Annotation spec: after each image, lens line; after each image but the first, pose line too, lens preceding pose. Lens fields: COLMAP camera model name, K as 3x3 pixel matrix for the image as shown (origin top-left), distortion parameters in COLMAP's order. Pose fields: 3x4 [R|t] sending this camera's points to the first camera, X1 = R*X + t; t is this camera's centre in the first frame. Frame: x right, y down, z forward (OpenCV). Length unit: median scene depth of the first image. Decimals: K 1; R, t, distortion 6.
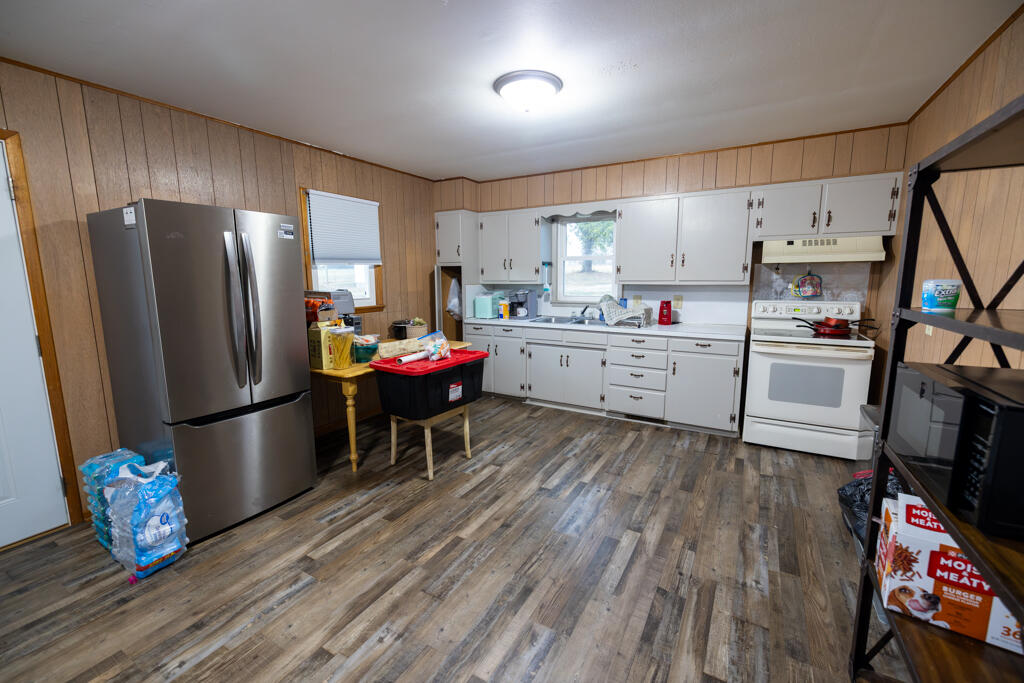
lens RADIAL K [[427.2, 0, 505.5], [0, 427.2, 341.0], [0, 0, 1]] dist [-0.000030, 0.000384]
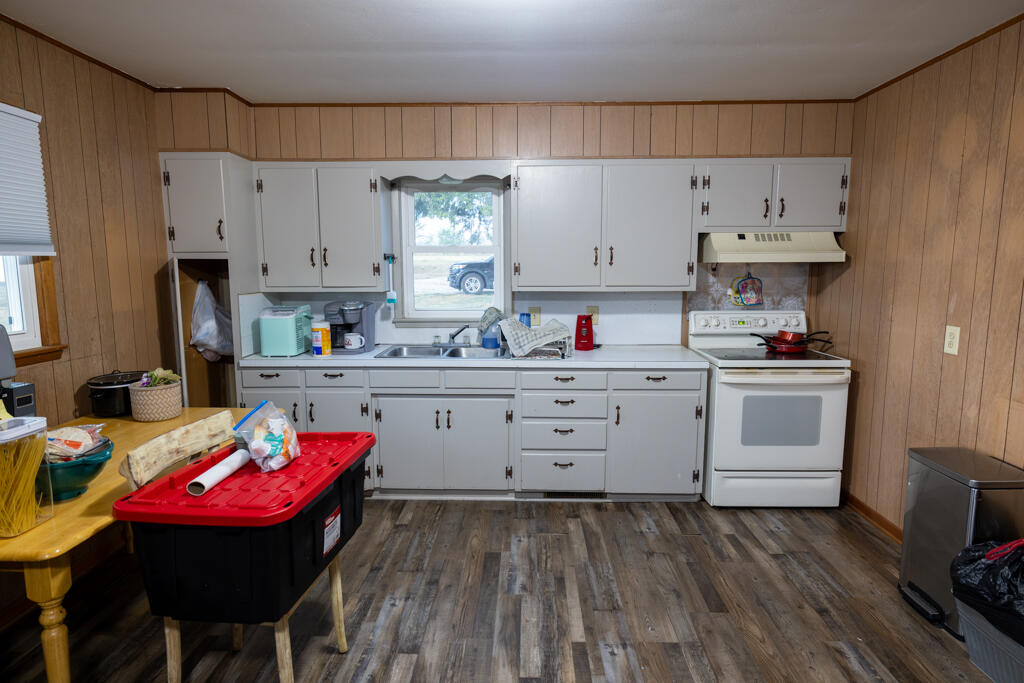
lens RADIAL K [[588.1, 0, 518.8], [0, 588.1, 346.8], [0, 0, 1]] dist [0.000129, 0.000394]
pose [[0.871178, -0.060715, 0.487198, -0.199576], [0.070320, 0.997523, -0.001430, -0.056654], [-0.485904, 0.035506, 0.873290, 0.268357]]
